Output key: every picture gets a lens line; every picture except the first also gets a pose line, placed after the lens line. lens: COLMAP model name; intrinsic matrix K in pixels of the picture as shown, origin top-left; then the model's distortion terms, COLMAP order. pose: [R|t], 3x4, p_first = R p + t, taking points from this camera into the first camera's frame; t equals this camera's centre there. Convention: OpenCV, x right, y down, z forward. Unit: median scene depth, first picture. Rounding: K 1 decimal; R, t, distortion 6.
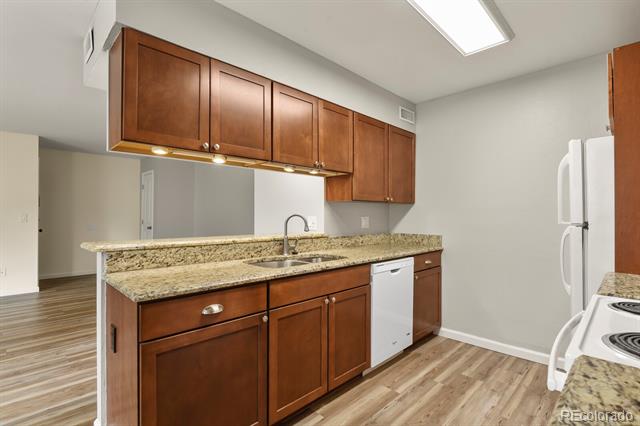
lens RADIAL K [[309.4, 0, 317.8], [0, 309.4, 213.5], [0, 0, 1]] dist [-0.009021, -0.002446]
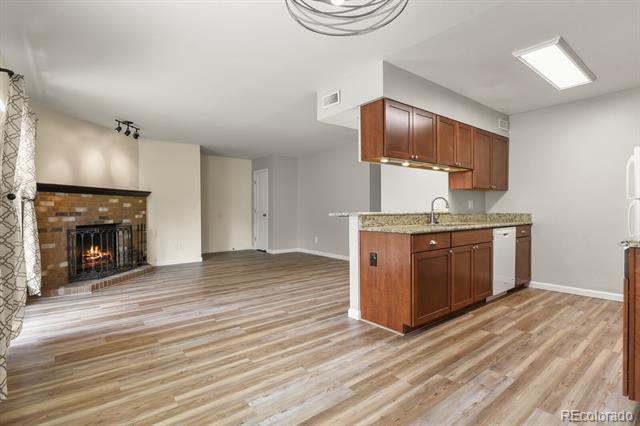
lens RADIAL K [[309.4, 0, 321.9], [0, 309.4, 213.8], [0, 0, 1]] dist [-0.009021, -0.002446]
pose [[0.993626, -0.006475, -0.112544, -0.452292], [0.008759, 0.999765, 0.019807, 0.047329], [0.112389, -0.020667, 0.993449, -0.559836]]
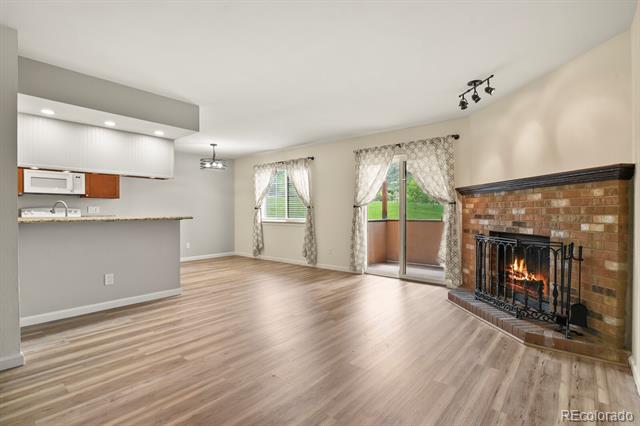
lens RADIAL K [[309.4, 0, 329.5], [0, 309.4, 215.6], [0, 0, 1]] dist [-0.009021, -0.002446]
pose [[-0.994676, 0.000167, -0.103050, -1.106047], [-0.000565, 0.999975, 0.007075, 0.054666], [0.103048, 0.007096, -0.994651, 2.391755]]
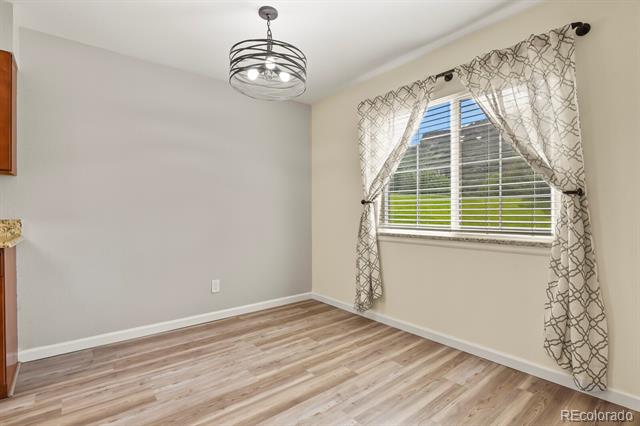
lens RADIAL K [[309.4, 0, 325.5], [0, 309.4, 214.4], [0, 0, 1]] dist [-0.009021, -0.002446]
pose [[-0.995681, -0.000320, 0.092835, -0.686268], [-0.000238, 1.000000, 0.000897, 0.054691], [-0.092835, 0.000871, -0.995681, 0.715739]]
